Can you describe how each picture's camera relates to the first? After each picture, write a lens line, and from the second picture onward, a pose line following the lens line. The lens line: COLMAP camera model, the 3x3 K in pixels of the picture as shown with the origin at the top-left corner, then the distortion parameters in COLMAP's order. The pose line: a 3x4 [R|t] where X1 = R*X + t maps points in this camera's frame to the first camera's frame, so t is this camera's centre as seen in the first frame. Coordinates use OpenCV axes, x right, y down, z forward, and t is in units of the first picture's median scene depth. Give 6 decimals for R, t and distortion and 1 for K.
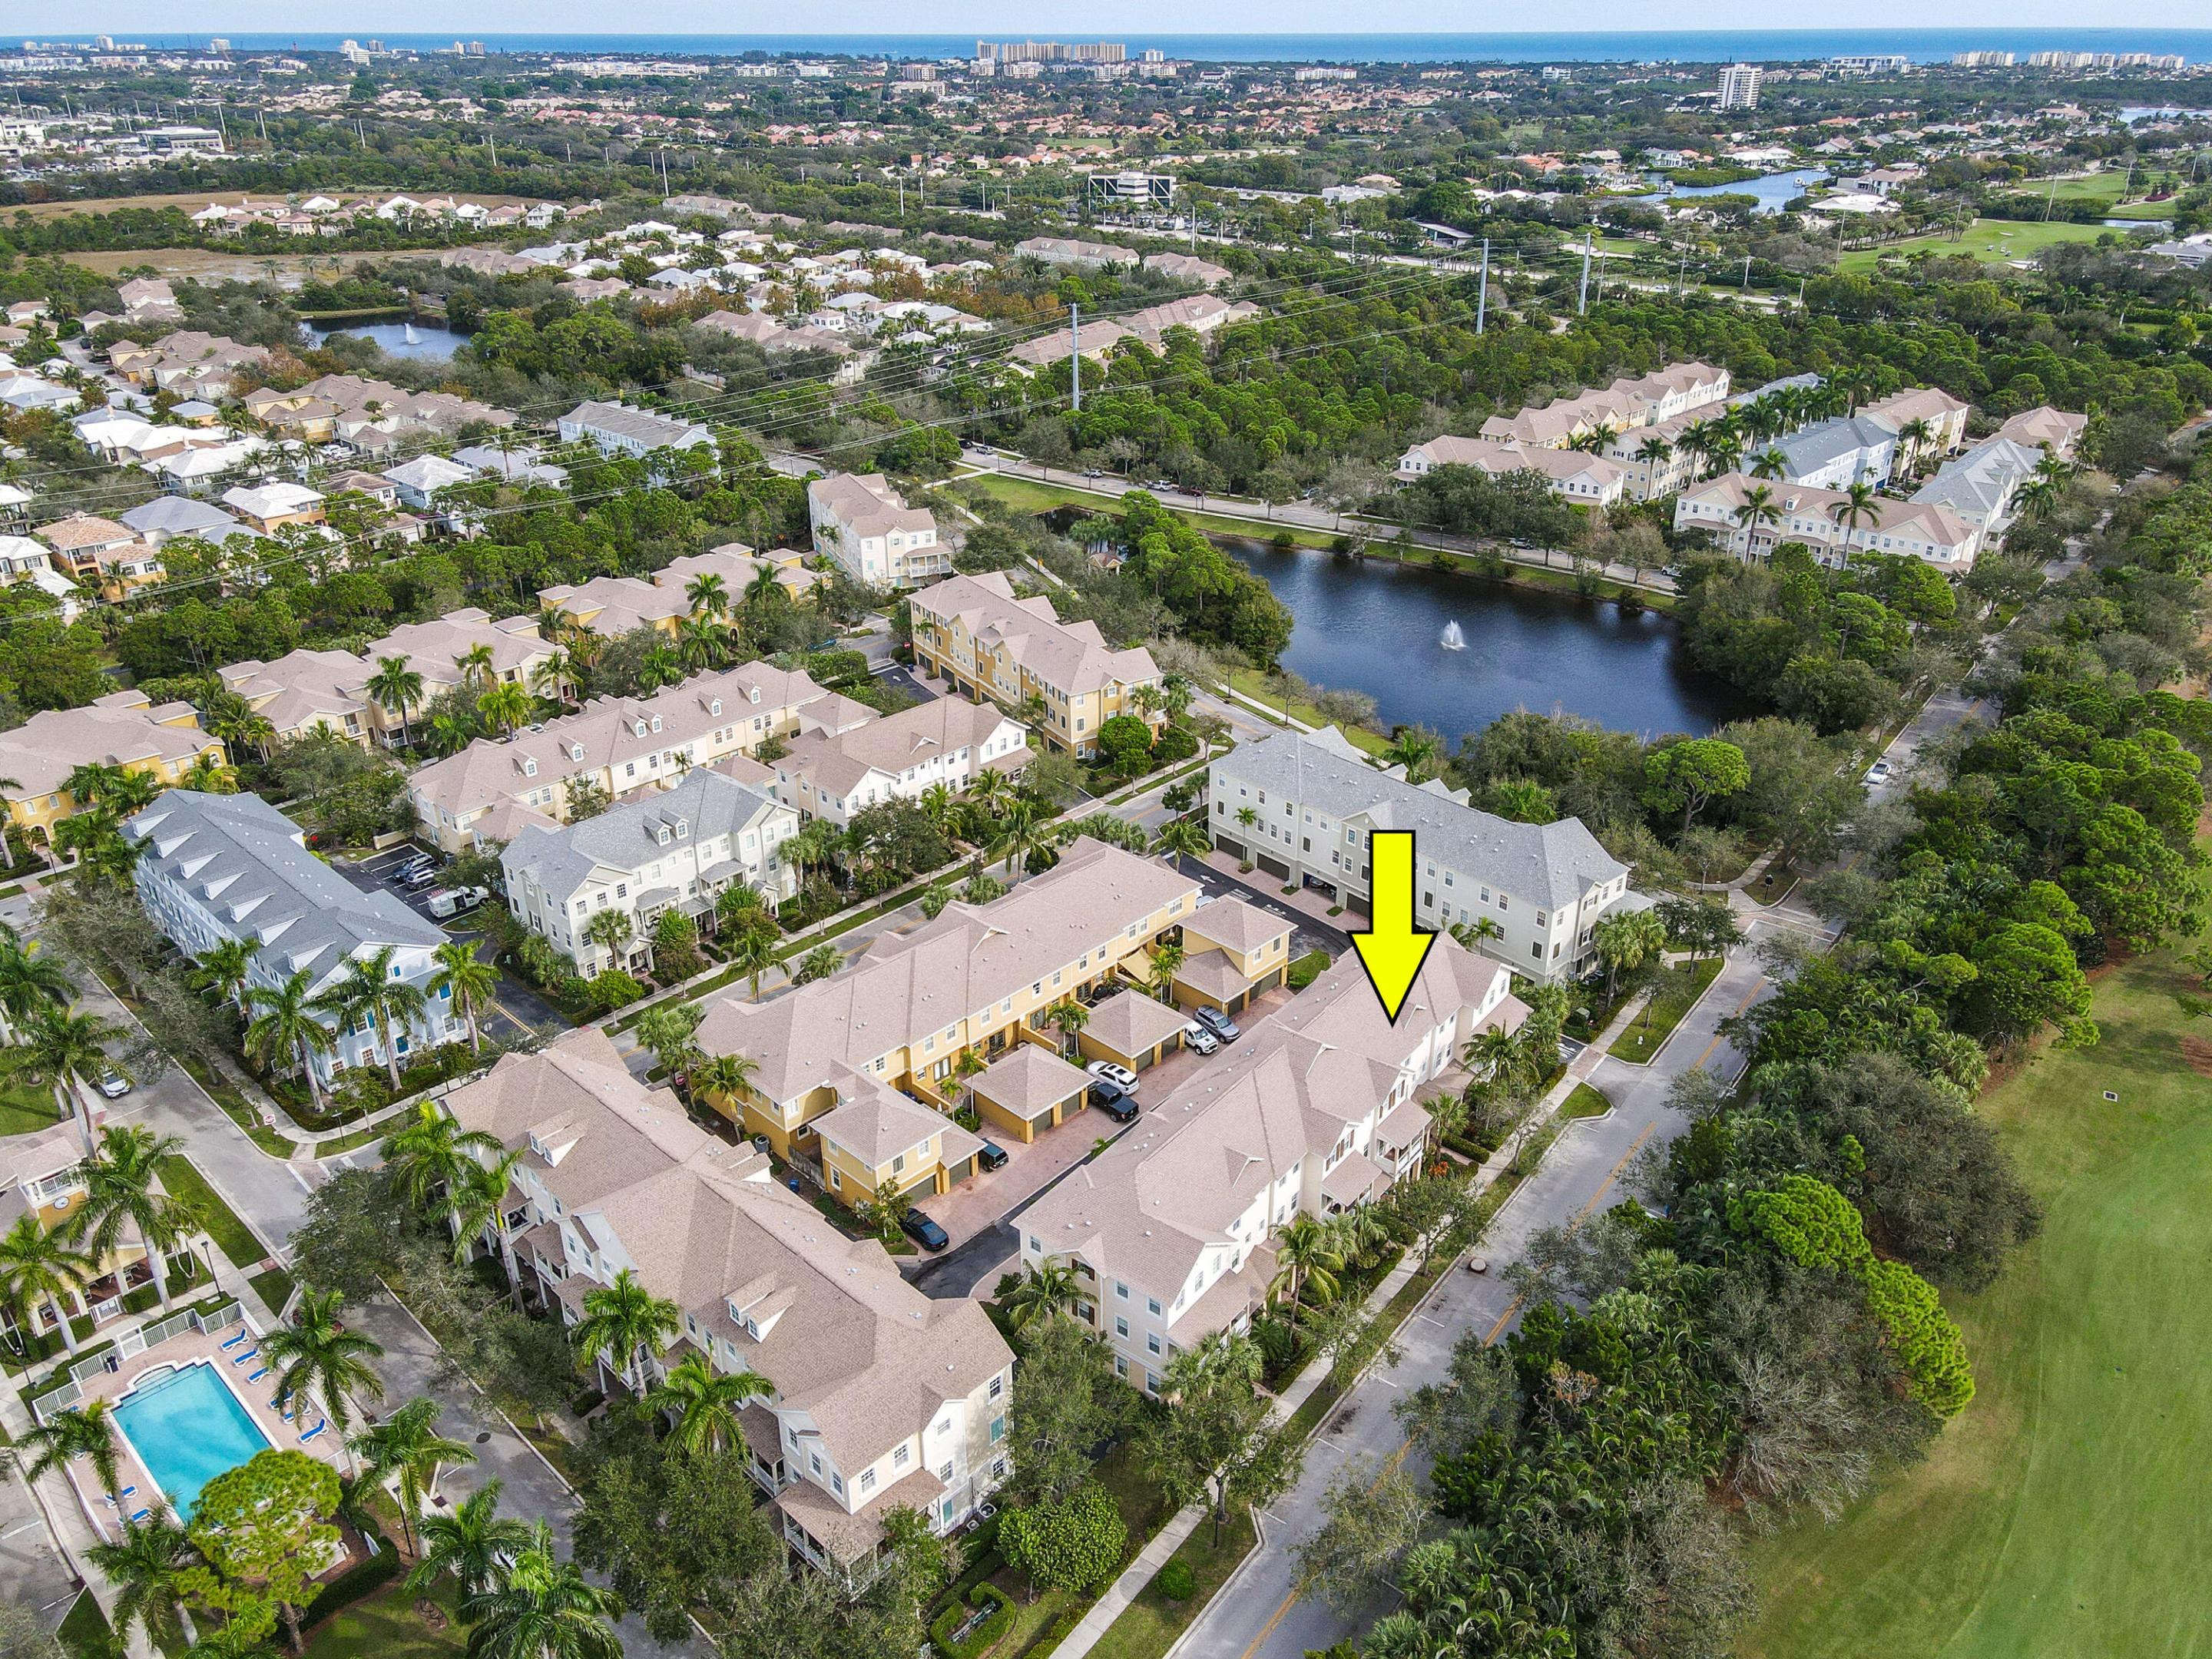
lens RADIAL K [[1609.0, 0, 1124.4], [0, 1609.0, 834.8], [0, 0, 1]] dist [0.020706, -0.000597]
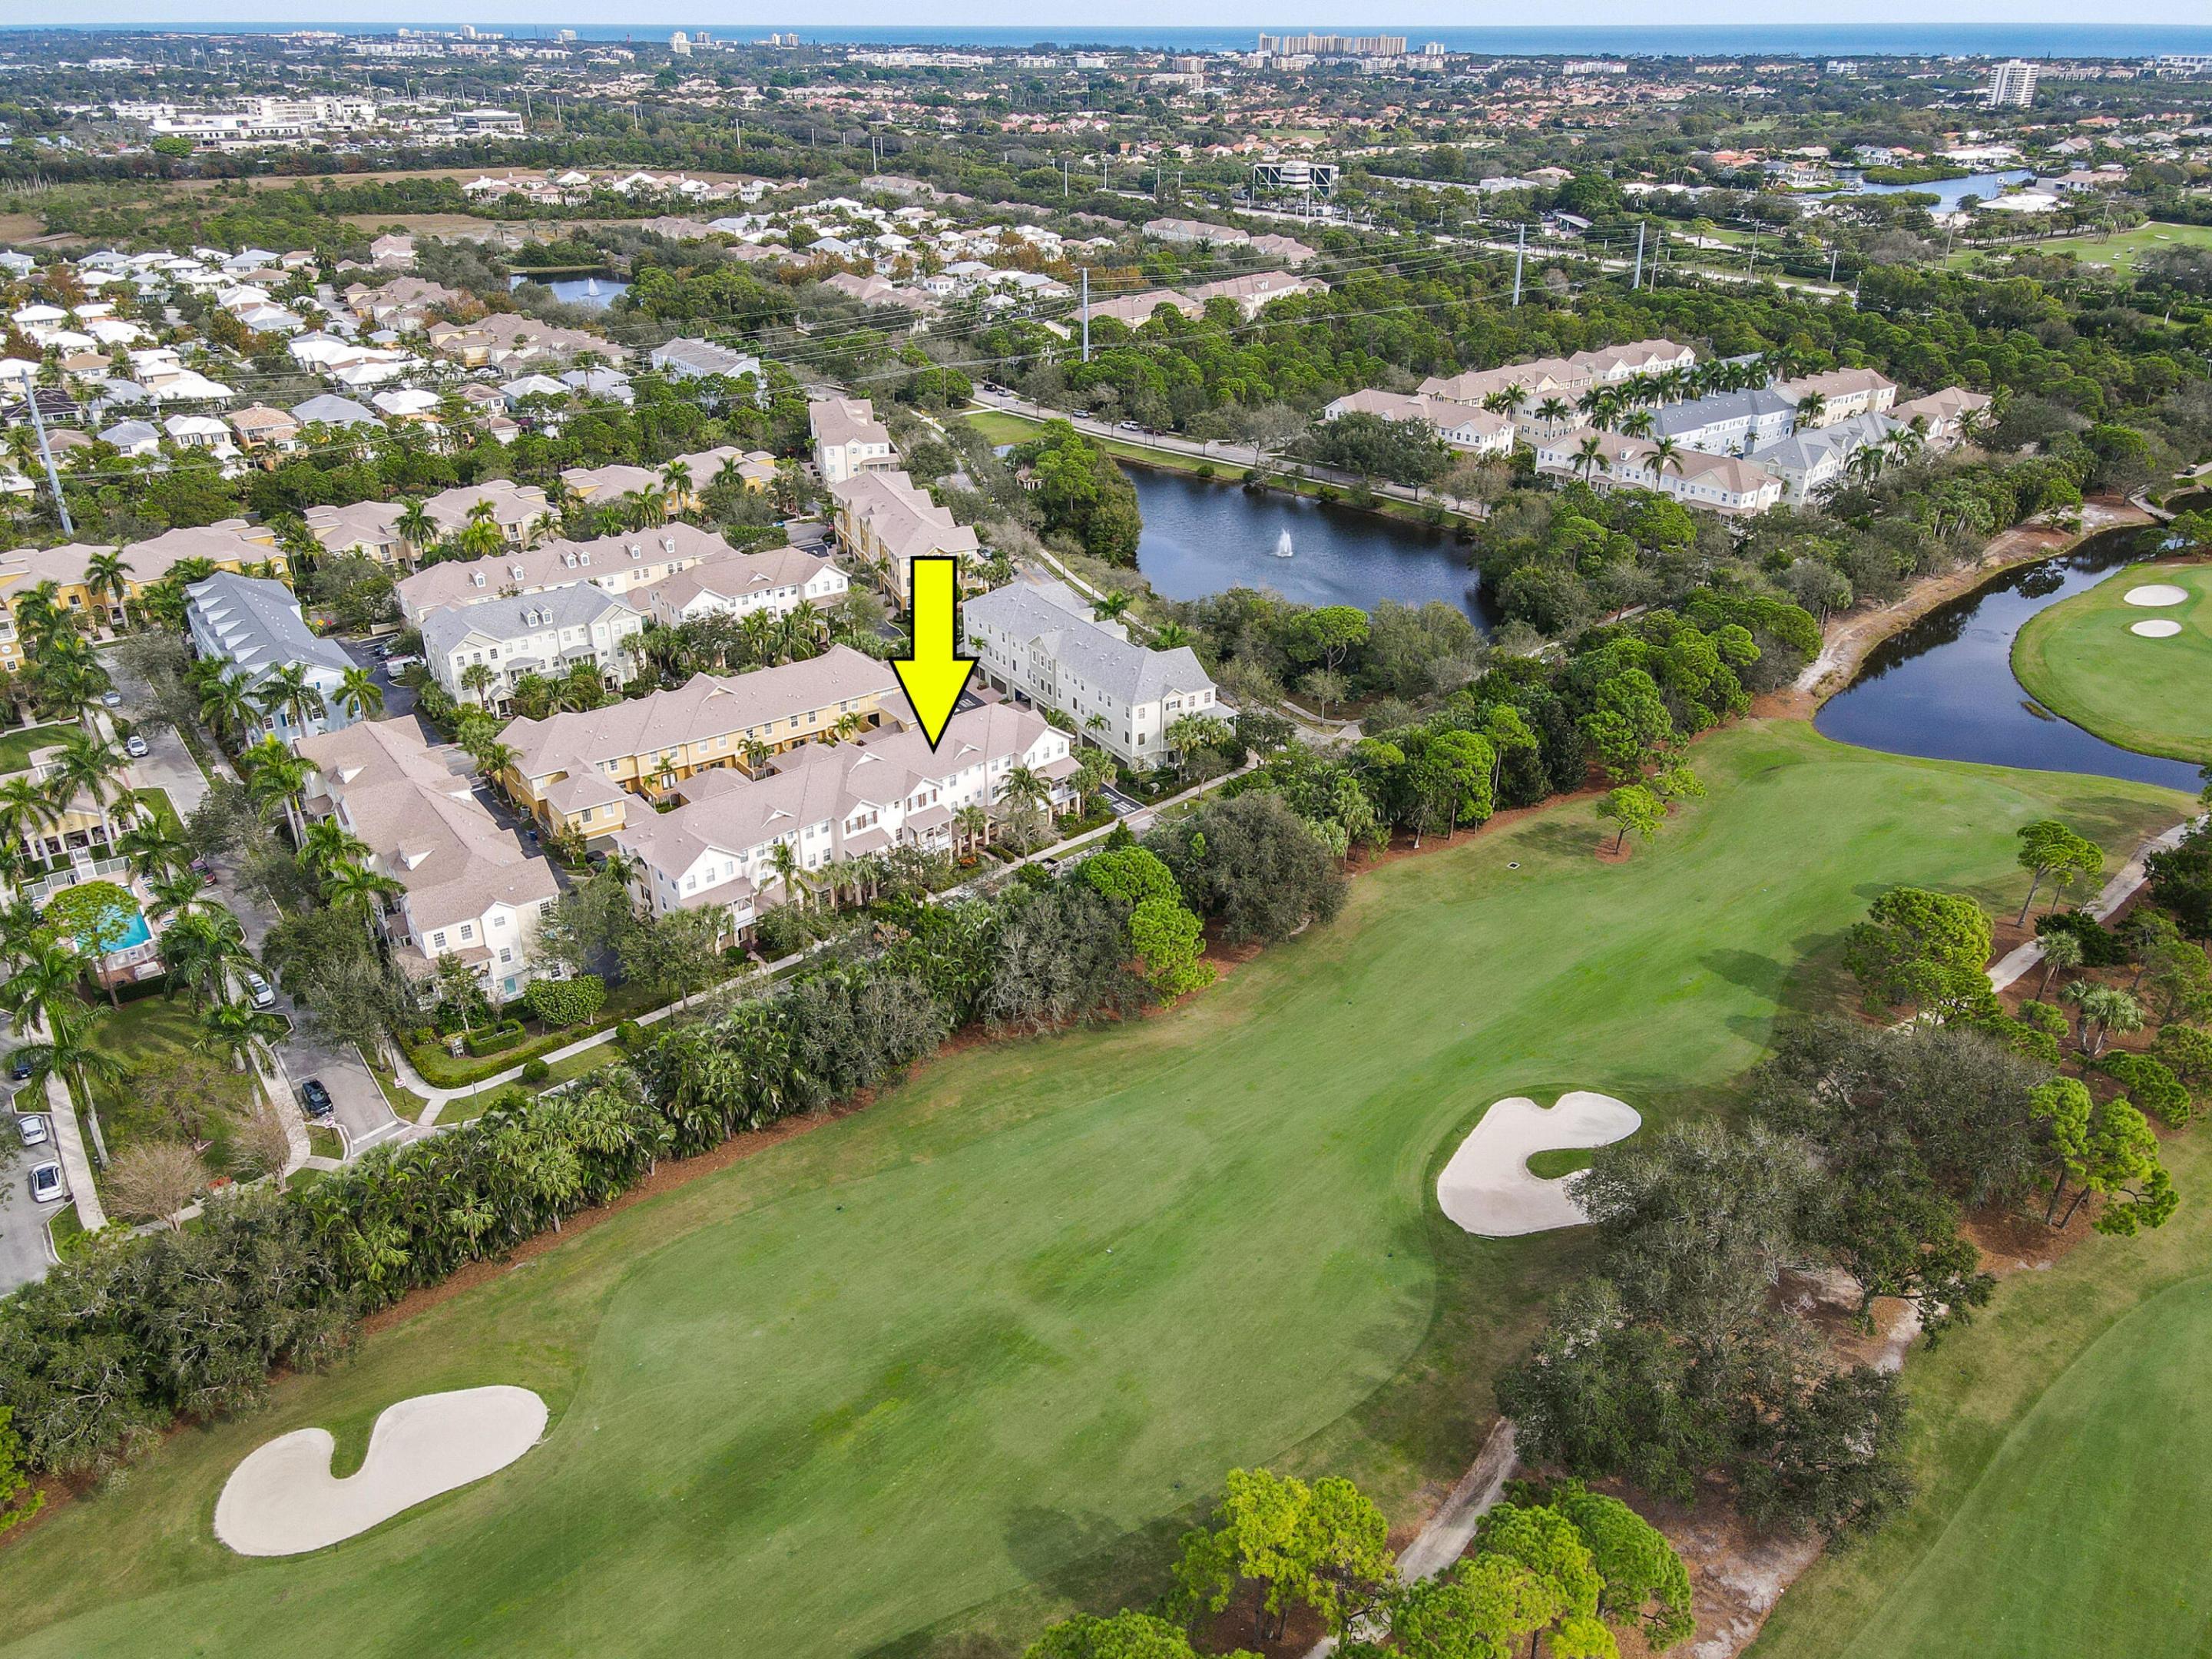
lens RADIAL K [[1609.0, 0, 1125.3], [0, 1609.0, 816.8], [0, 0, 1]] dist [0.020706, -0.000597]
pose [[0.985931, 0.077055, -0.148333, 0.251876], [-0.077766, 0.996971, 0.001004, 0.074490], [0.147961, 0.010545, 0.988937, -0.168452]]
